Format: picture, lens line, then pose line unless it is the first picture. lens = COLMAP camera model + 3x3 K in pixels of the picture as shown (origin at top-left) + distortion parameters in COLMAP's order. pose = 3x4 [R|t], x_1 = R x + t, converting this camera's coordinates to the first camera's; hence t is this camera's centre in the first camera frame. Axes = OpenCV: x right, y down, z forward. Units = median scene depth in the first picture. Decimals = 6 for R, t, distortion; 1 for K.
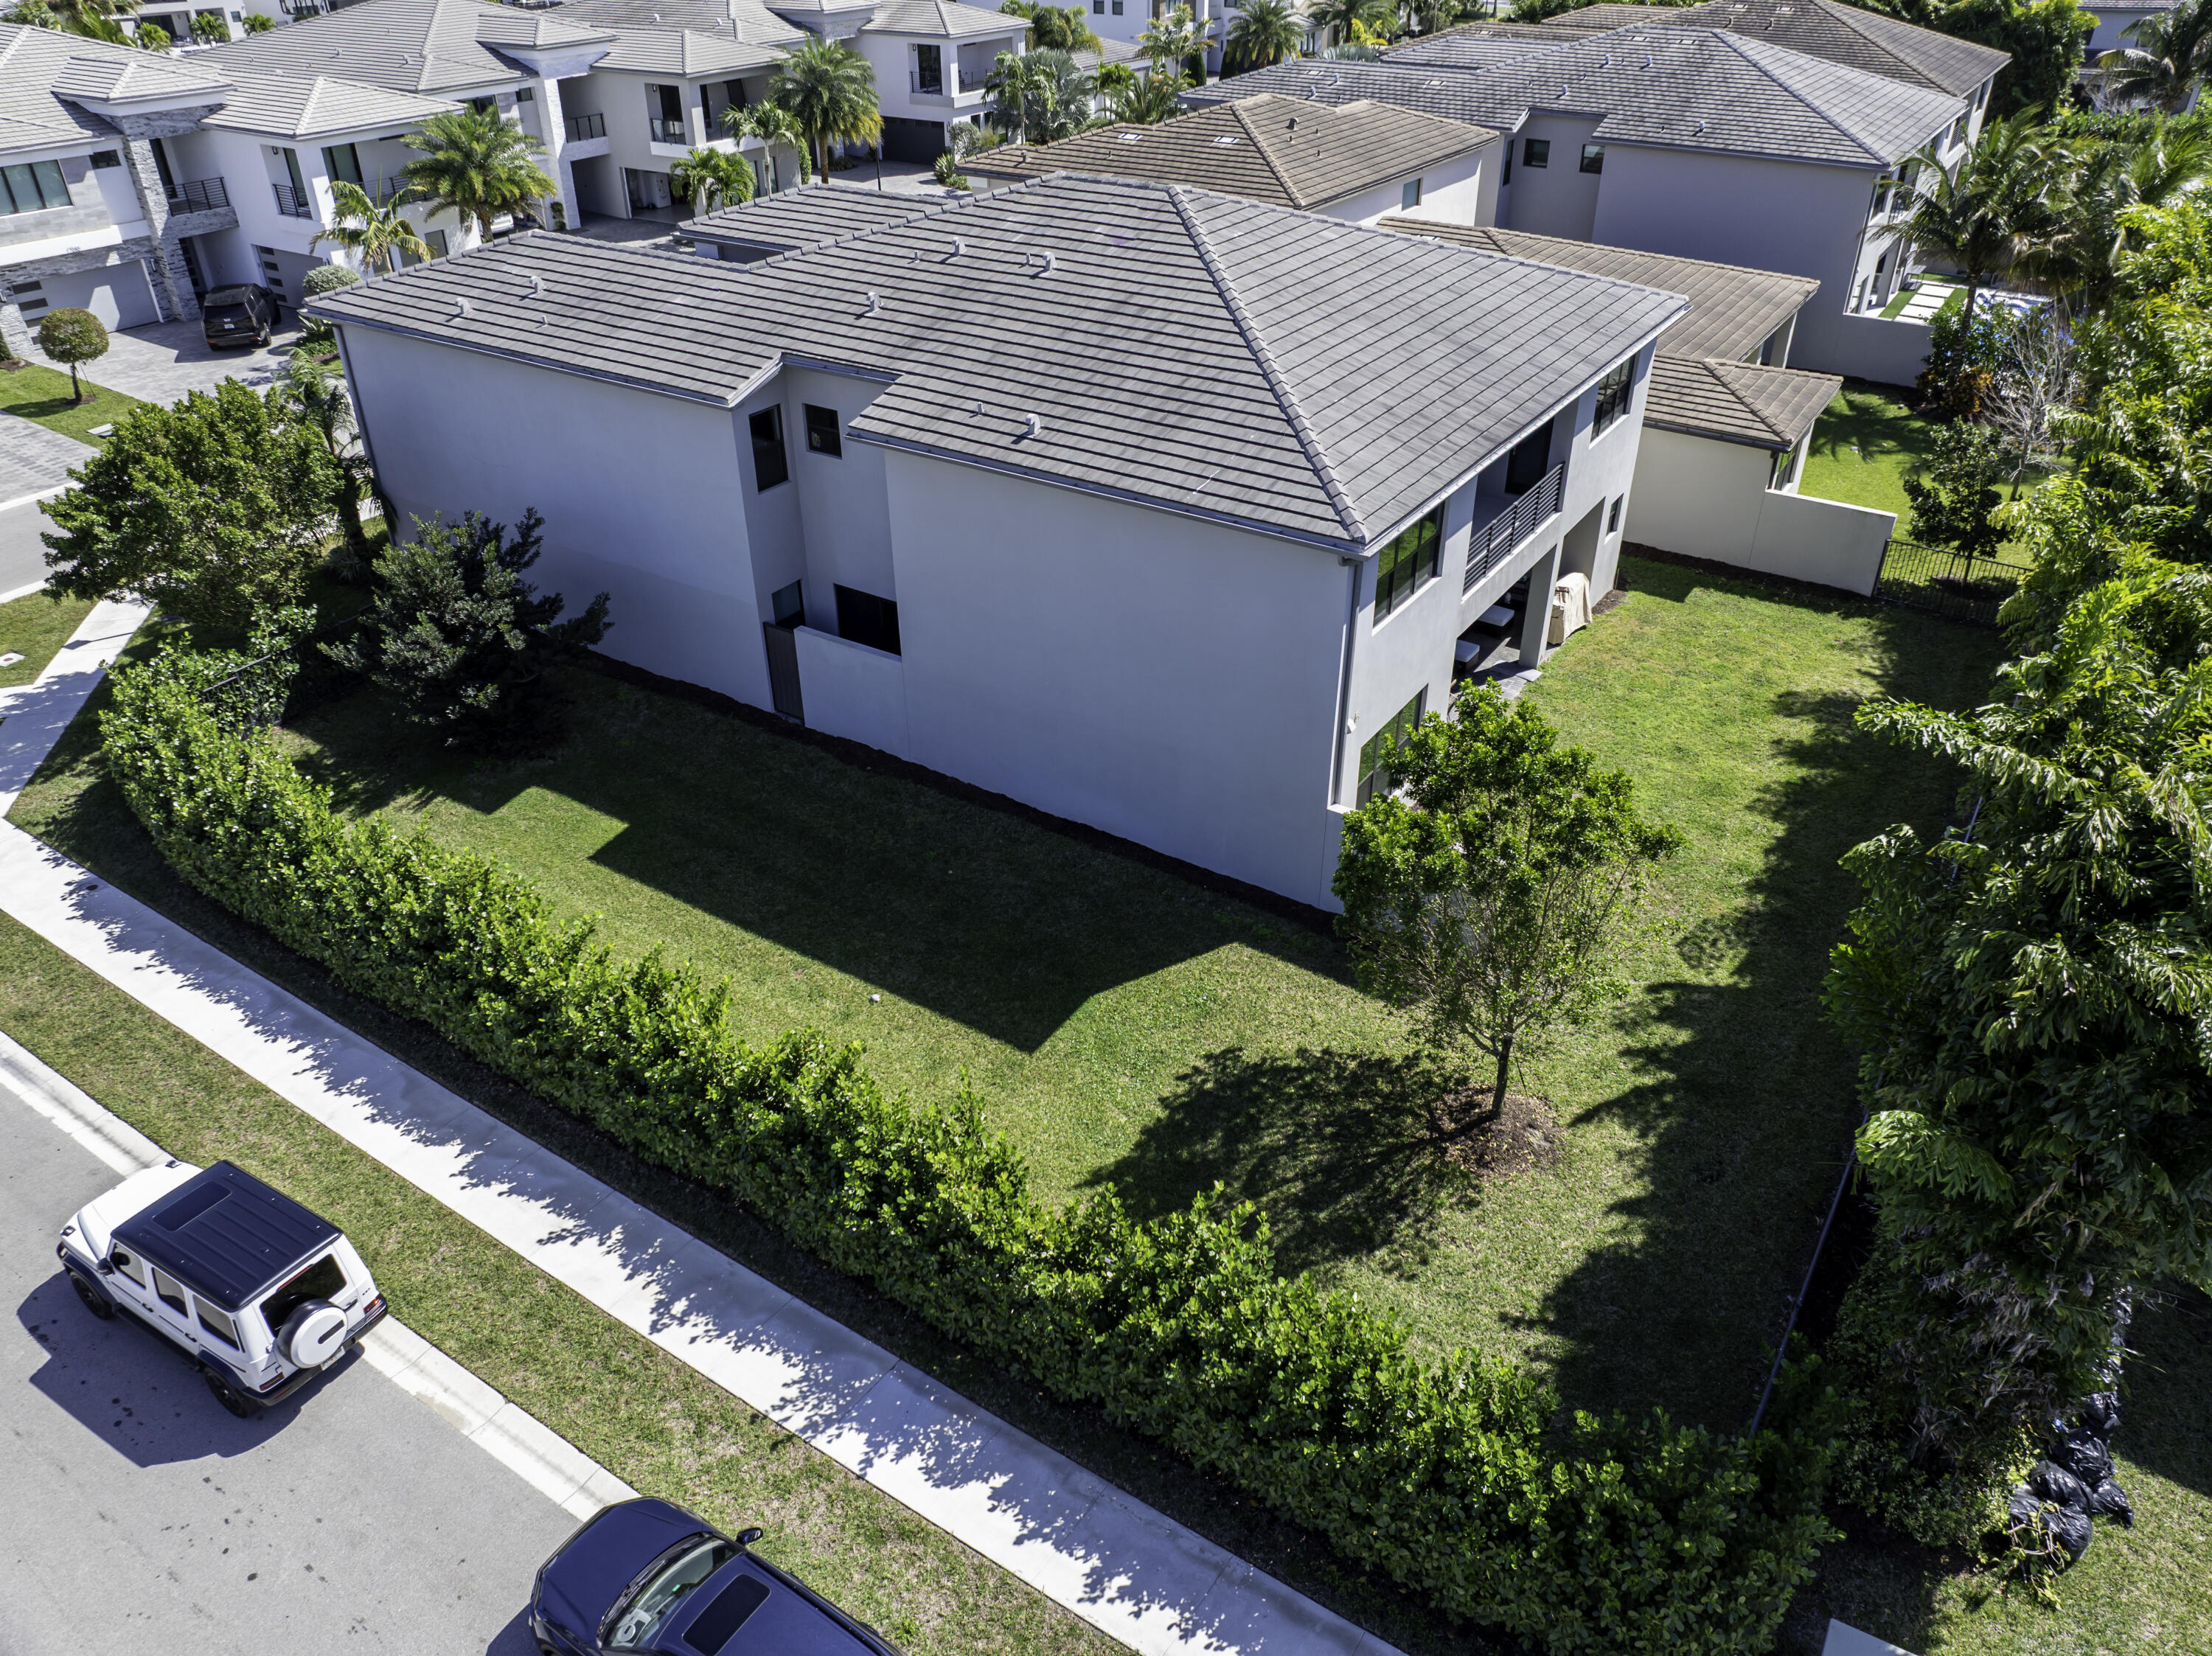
lens RADIAL K [[1536.6, 0, 1101.6], [0, 1536.6, 819.3], [0, 0, 1]] dist [-0.039045, 0.016534]
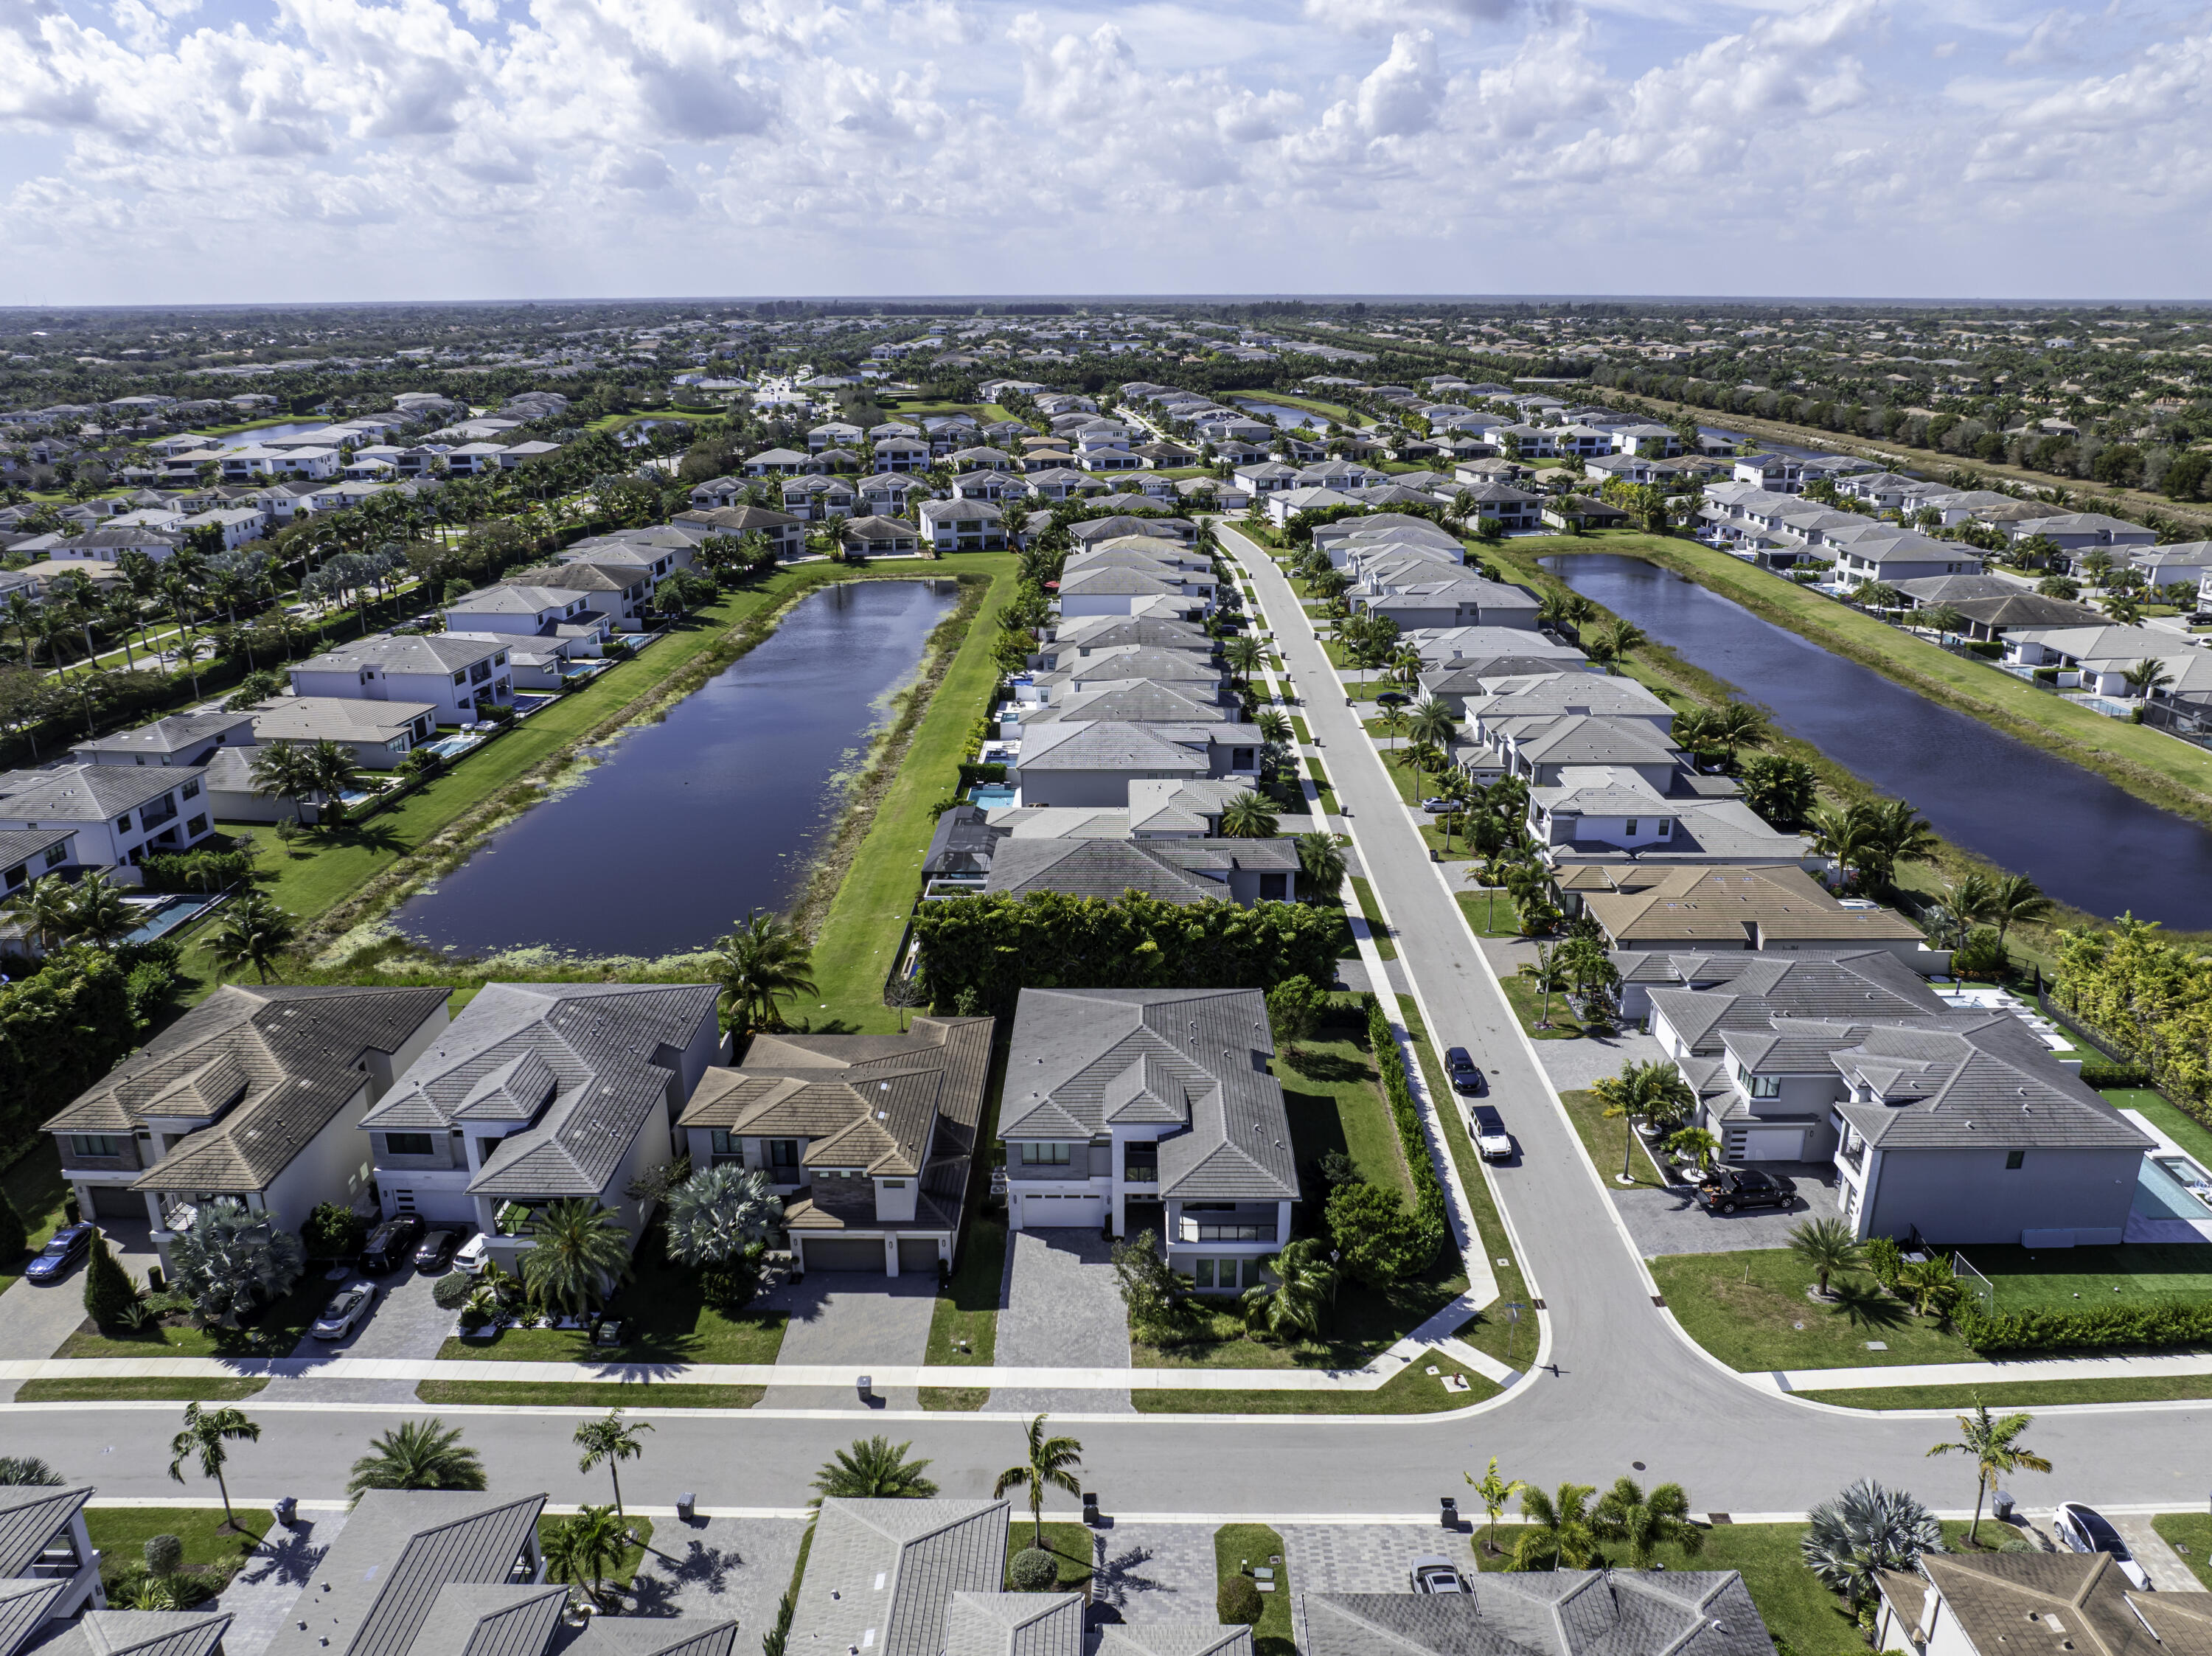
lens RADIAL K [[1536.6, 0, 1105.0], [0, 1536.6, 834.9], [0, 0, 1]] dist [-0.039045, 0.016534]
pose [[-0.536102, -0.273962, 0.798460, -2.930027], [0.462764, 0.695698, 0.549412, -3.027775], [-0.706005, 0.664040, -0.246185, 1.964976]]
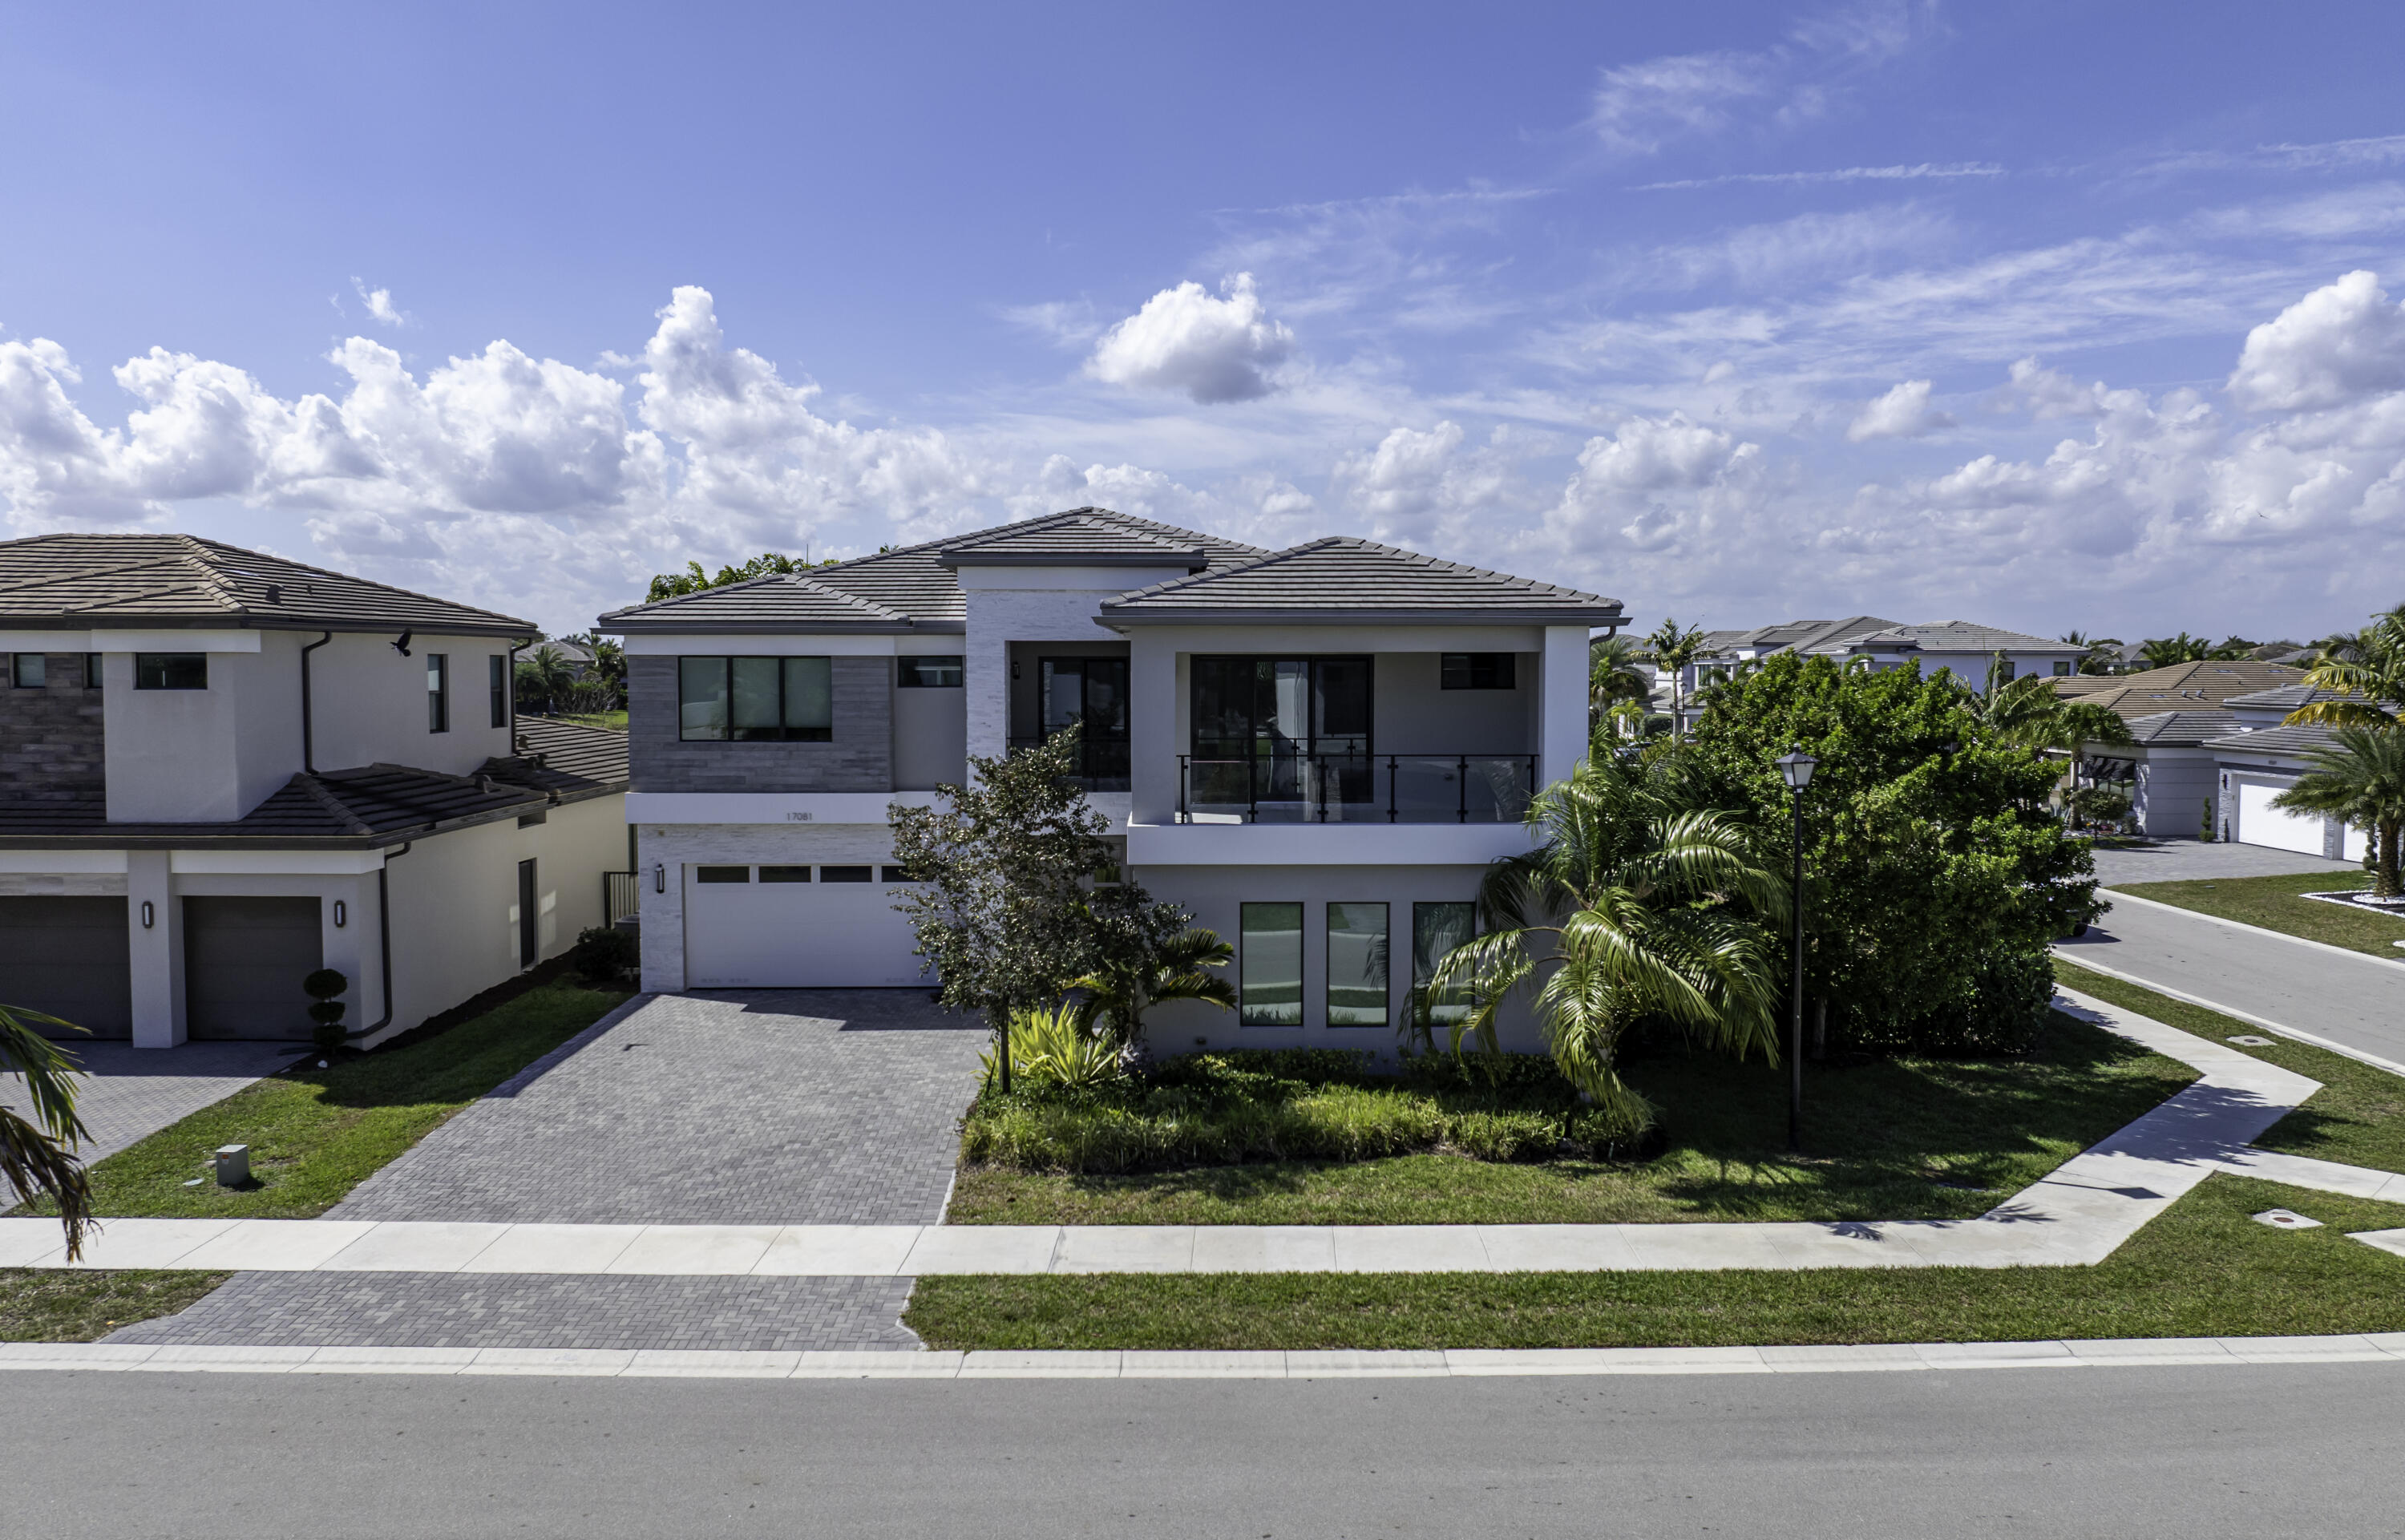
lens RADIAL K [[1690.4, 0, 1199.7], [0, 1690.4, 759.2], [0, 0, 1]] dist [-0.063557, 0.022455]
pose [[-0.560587, -0.038661, 0.827193, -1.387420], [0.450436, 0.823972, 0.343771, -0.834273], [-0.694874, 0.565311, -0.444493, 2.018120]]
